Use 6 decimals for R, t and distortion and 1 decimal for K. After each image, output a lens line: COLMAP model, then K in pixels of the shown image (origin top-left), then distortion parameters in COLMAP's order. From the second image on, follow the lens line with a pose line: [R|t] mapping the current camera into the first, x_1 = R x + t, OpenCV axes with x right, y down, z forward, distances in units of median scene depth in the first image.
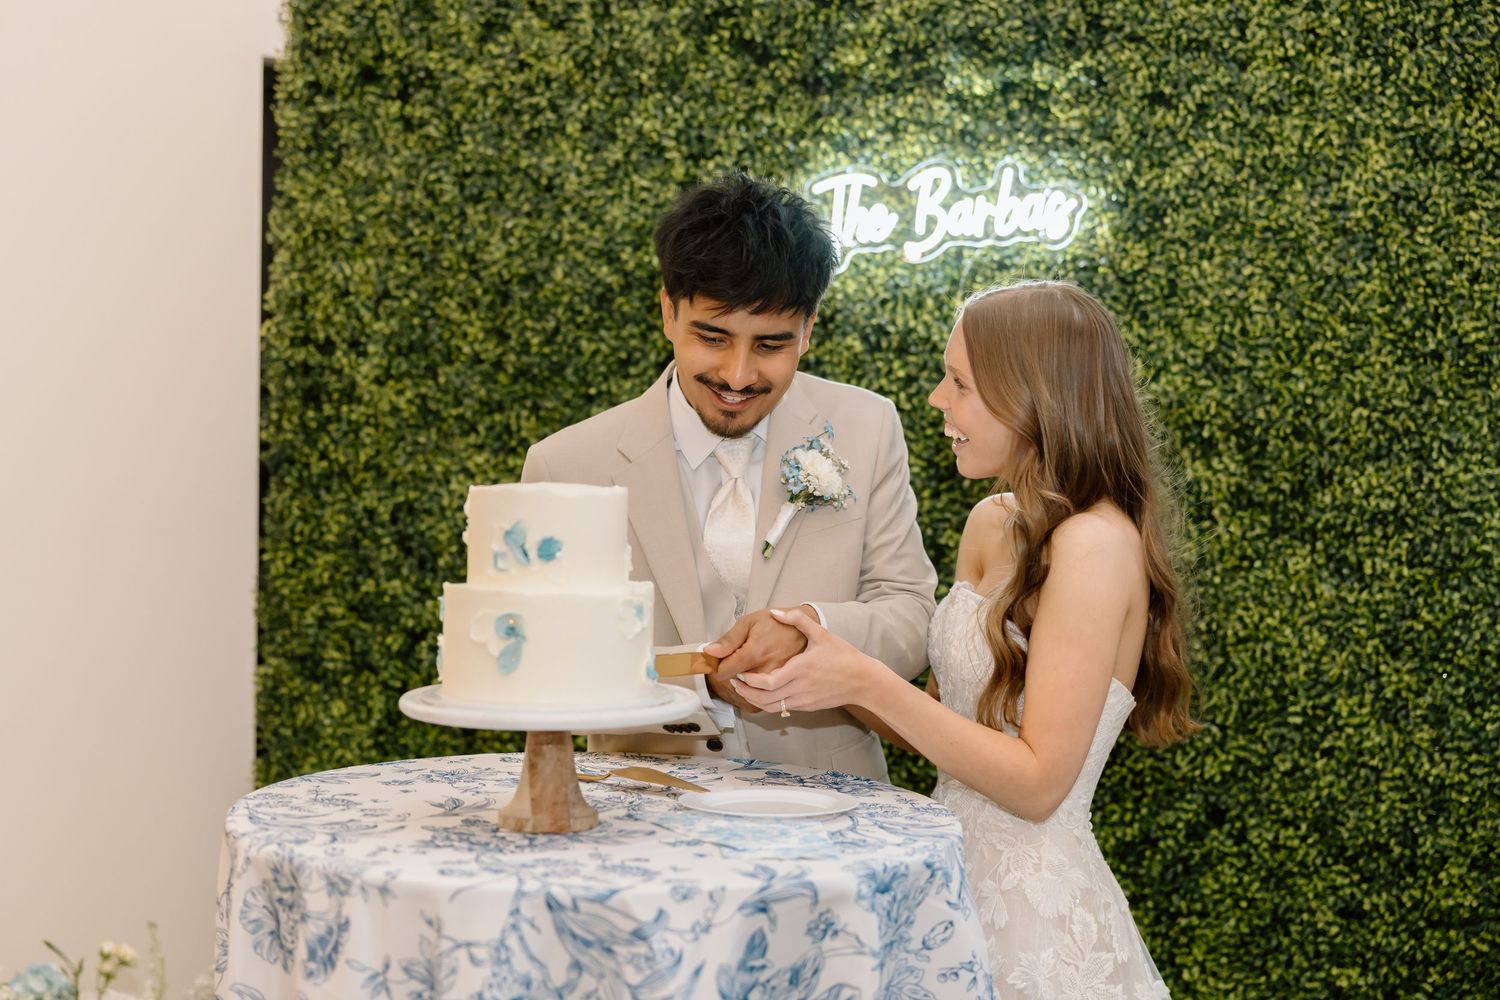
lens RADIAL K [[2014.8, 0, 741.0], [0, 2014.8, 503.9], [0, 0, 1]] dist [0.007639, 0.000000]
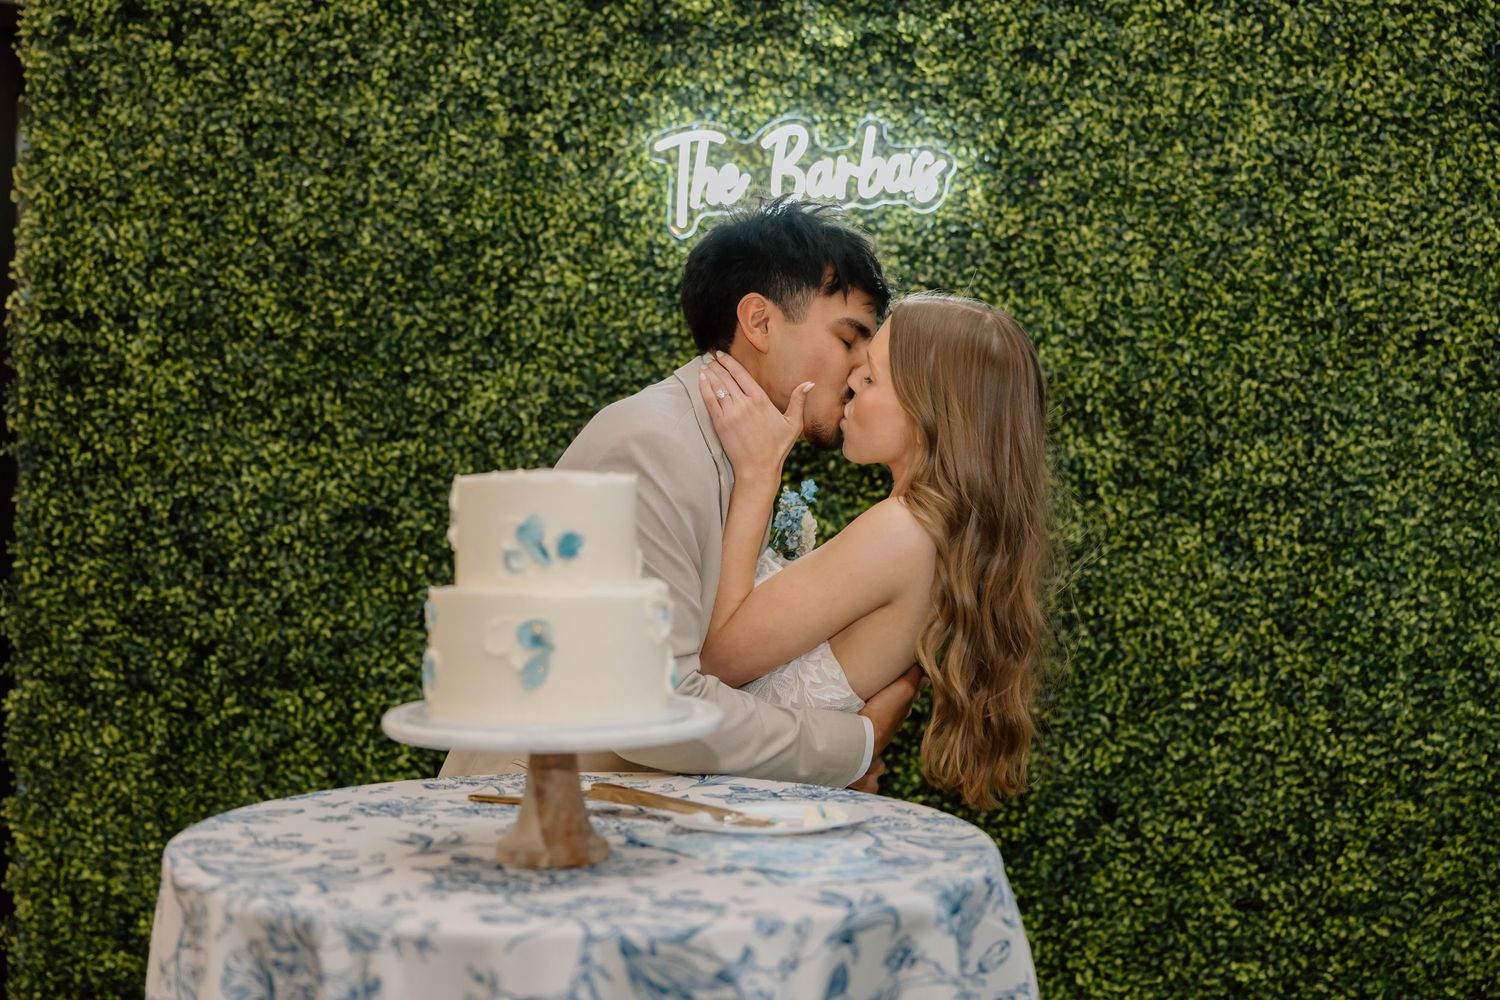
lens RADIAL K [[2148.9, 0, 757.4], [0, 2148.9, 492.5], [0, 0, 1]] dist [0.013931, 0.000000]
pose [[0.981965, -0.019891, 0.188015, -0.111564], [0.019636, 0.999802, 0.003219, -0.001456], [-0.188042, 0.000531, 0.982161, 0.034797]]
